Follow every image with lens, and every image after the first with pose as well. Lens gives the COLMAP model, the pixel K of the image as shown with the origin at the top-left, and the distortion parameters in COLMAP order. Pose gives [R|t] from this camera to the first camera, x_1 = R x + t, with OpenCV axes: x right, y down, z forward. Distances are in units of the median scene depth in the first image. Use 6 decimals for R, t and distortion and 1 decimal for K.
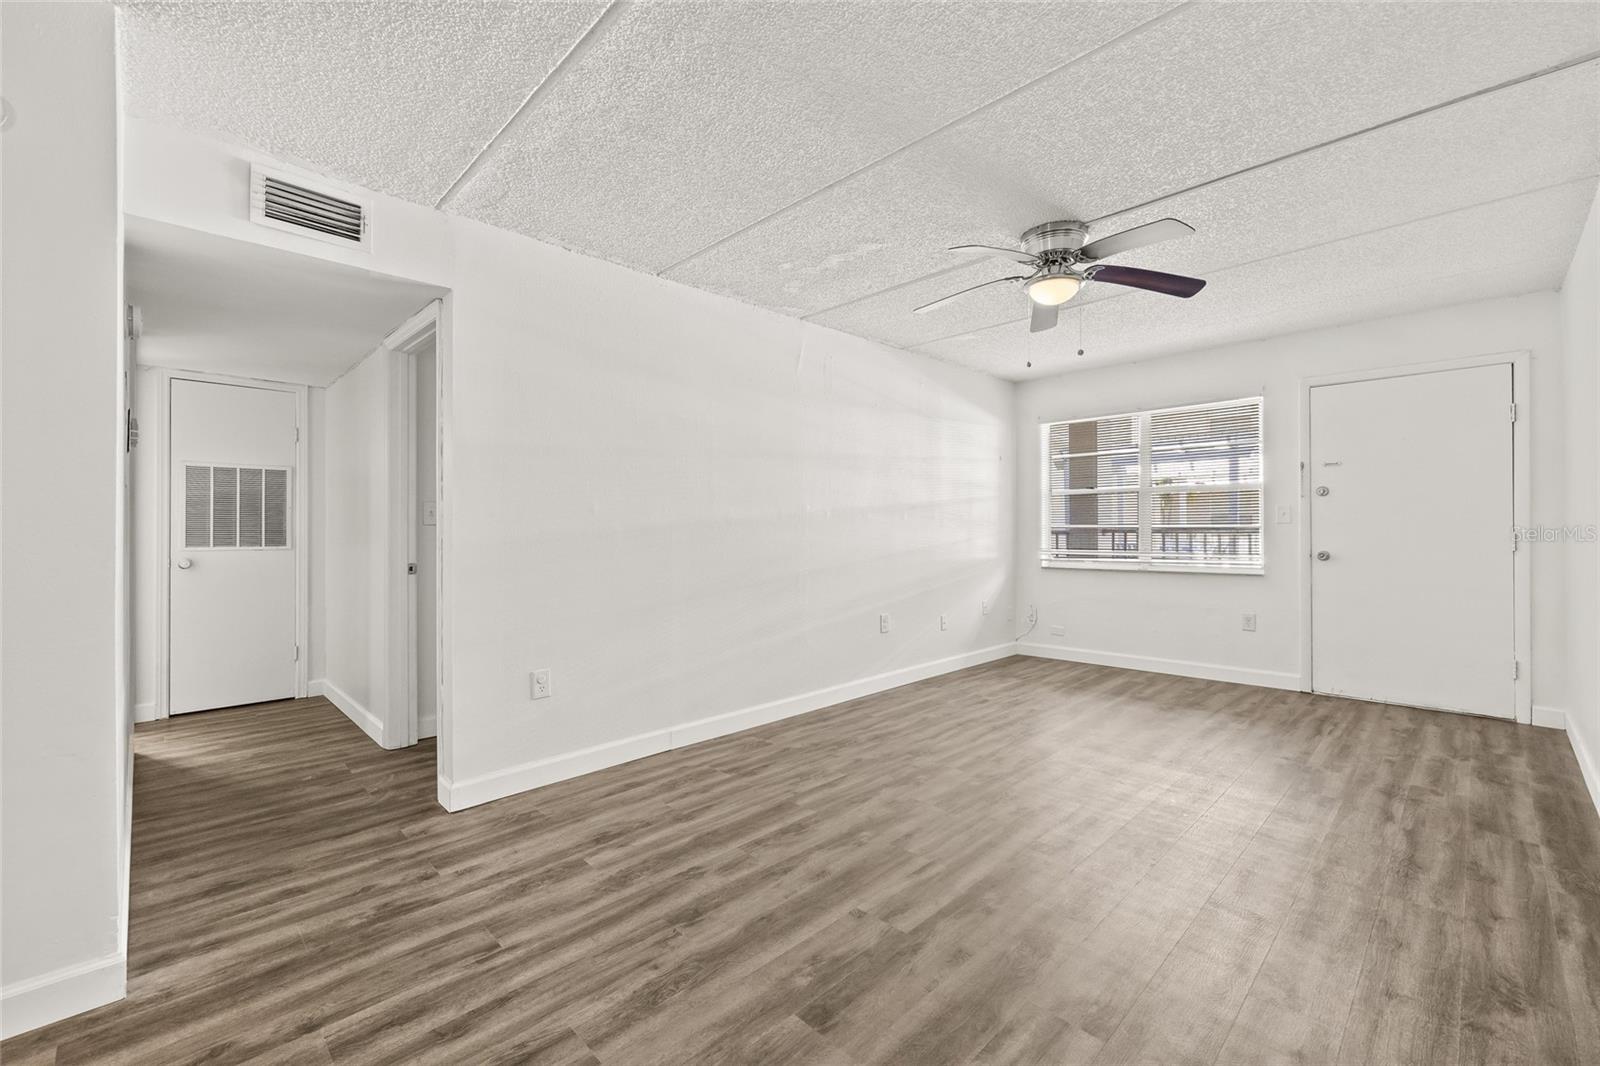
lens RADIAL K [[681.9, 0, 797.0], [0, 681.9, 528.8], [0, 0, 1]] dist [-0.001015, 0.000365]
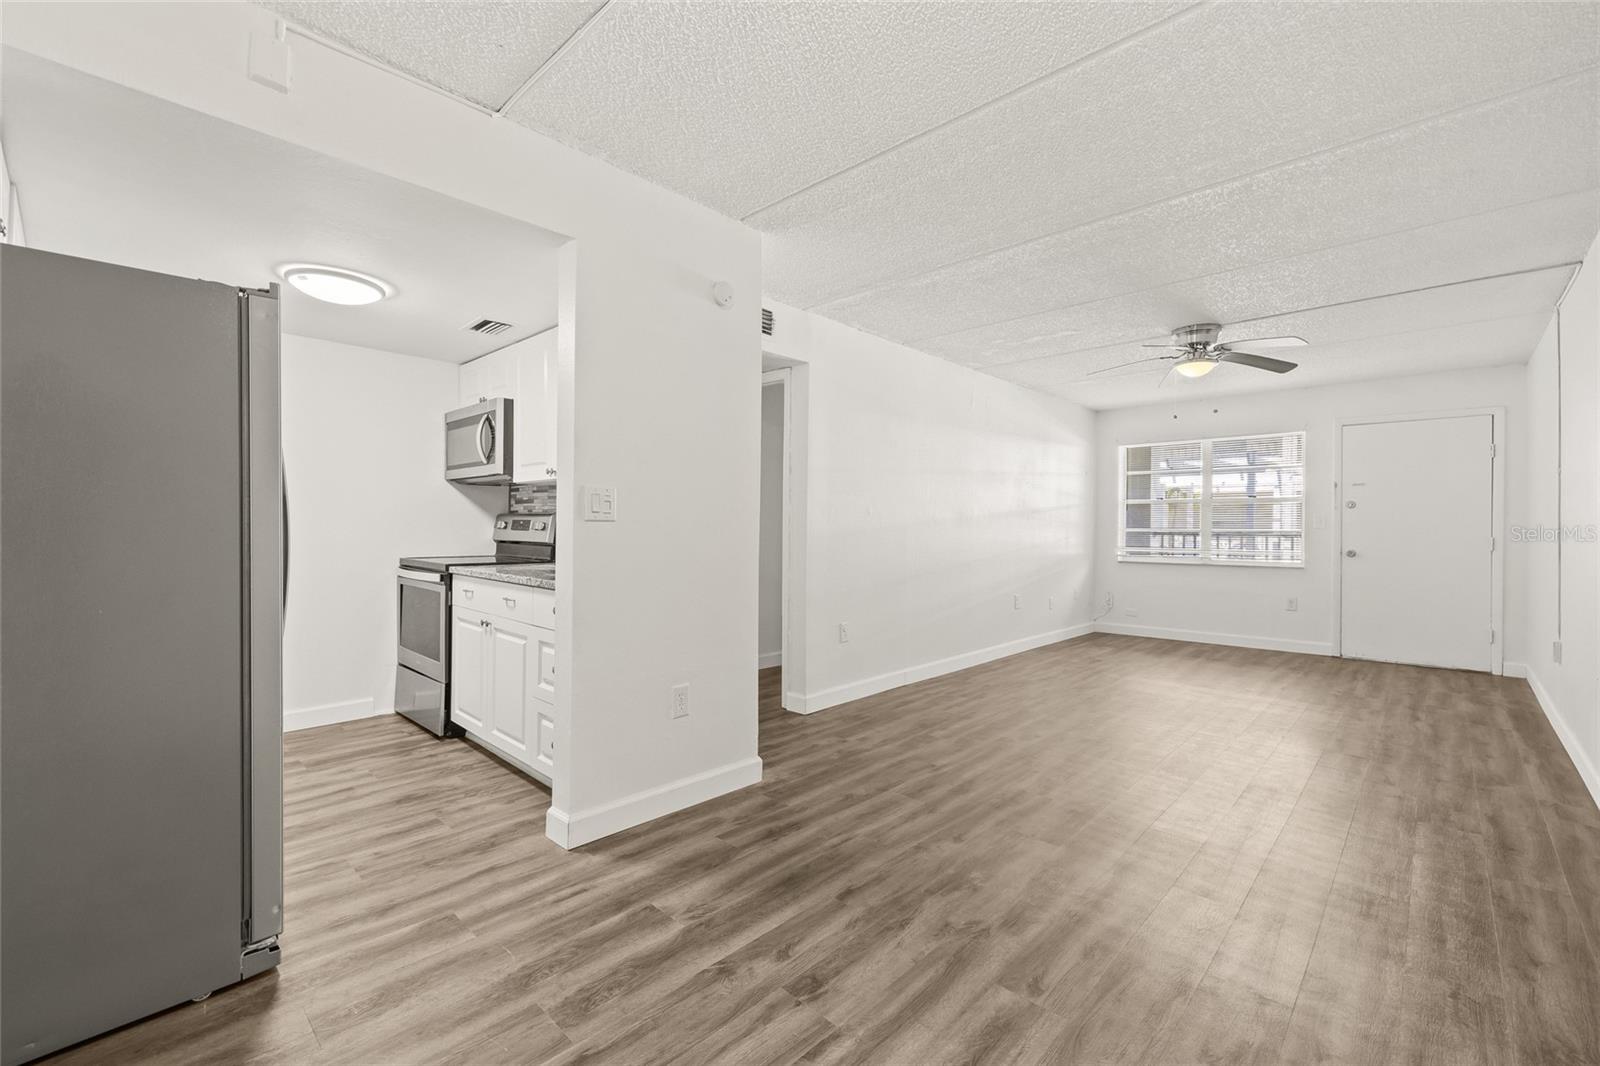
lens RADIAL K [[681.9, 0, 801.2], [0, 681.9, 528.5], [0, 0, 1]] dist [-0.001015, 0.000365]
pose [[0.999412, 0.013310, 0.031602, -0.444037], [-0.013300, 0.999911, -0.000538, 0.007981], [-0.031607, 0.000117, 0.999500, -0.382272]]
